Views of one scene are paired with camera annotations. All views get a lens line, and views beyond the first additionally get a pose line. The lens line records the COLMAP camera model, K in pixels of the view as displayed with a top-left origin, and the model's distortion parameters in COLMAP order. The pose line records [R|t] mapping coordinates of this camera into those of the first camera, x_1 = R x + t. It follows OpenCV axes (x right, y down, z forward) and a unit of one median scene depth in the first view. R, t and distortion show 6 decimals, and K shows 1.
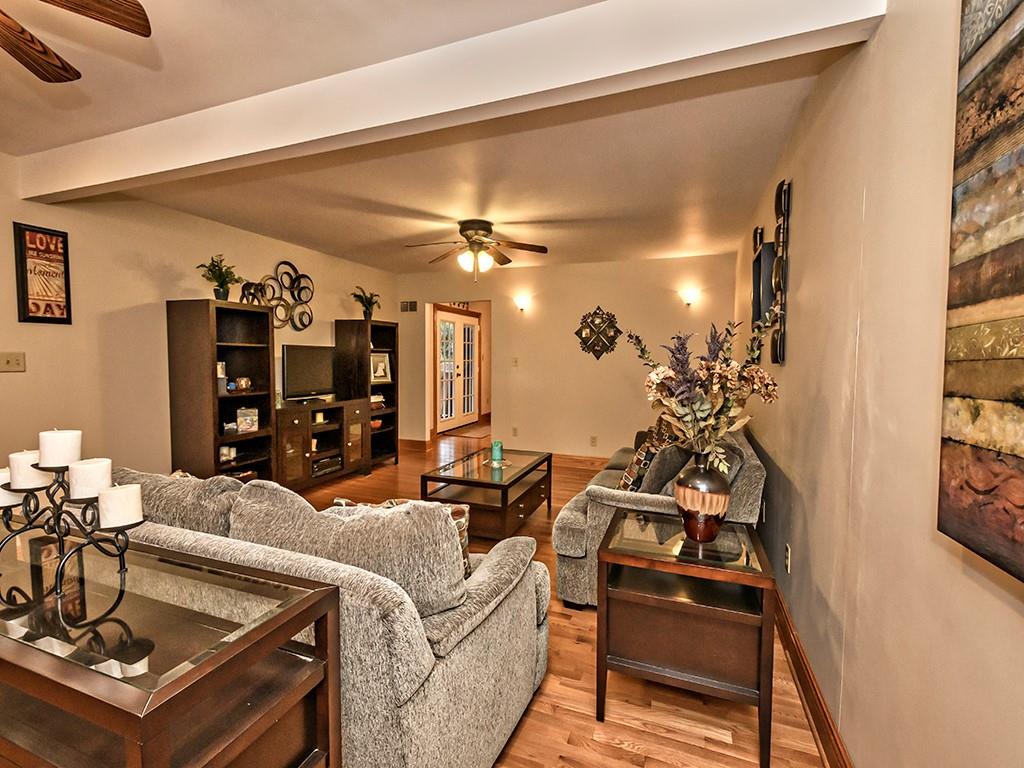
lens RADIAL K [[451.8, 0, 511.3], [0, 451.8, 380.0], [0, 0, 1]] dist [0.015167, -0.002947]
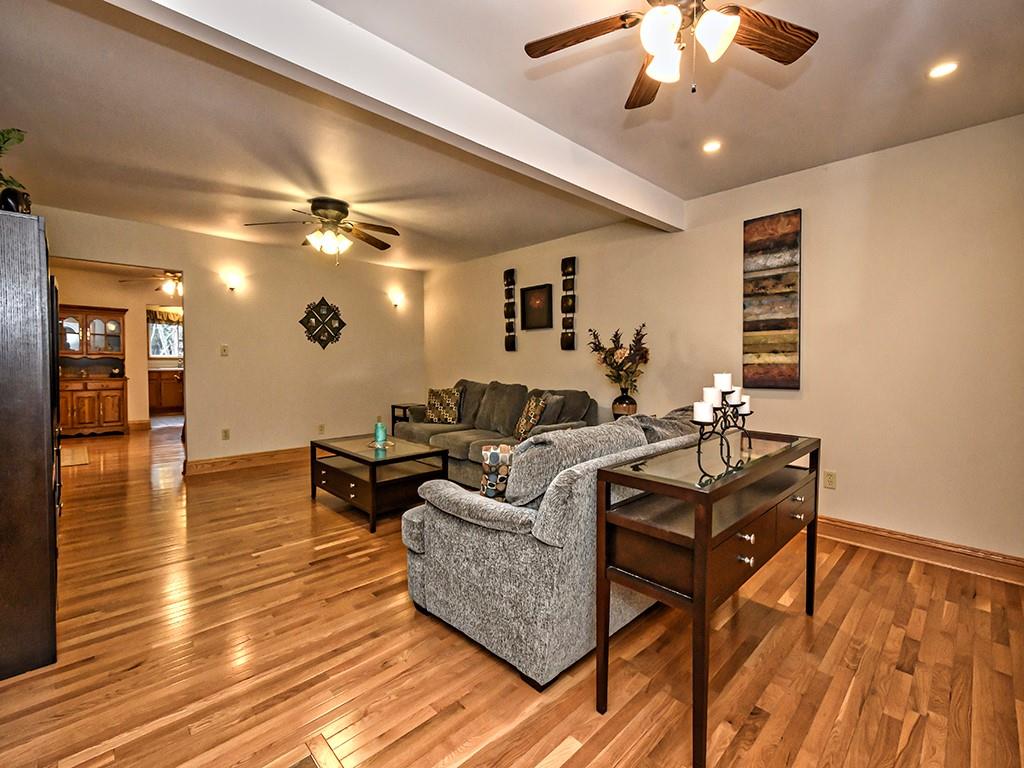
lens RADIAL K [[451.8, 0, 506.6], [0, 451.8, 380.2], [0, 0, 1]] dist [0.015167, -0.002947]
pose [[0.430254, -0.047290, 0.901468, -0.846749], [0.041114, 0.998617, 0.032763, 0.013207], [-0.901771, 0.022967, 0.431604, 0.276335]]
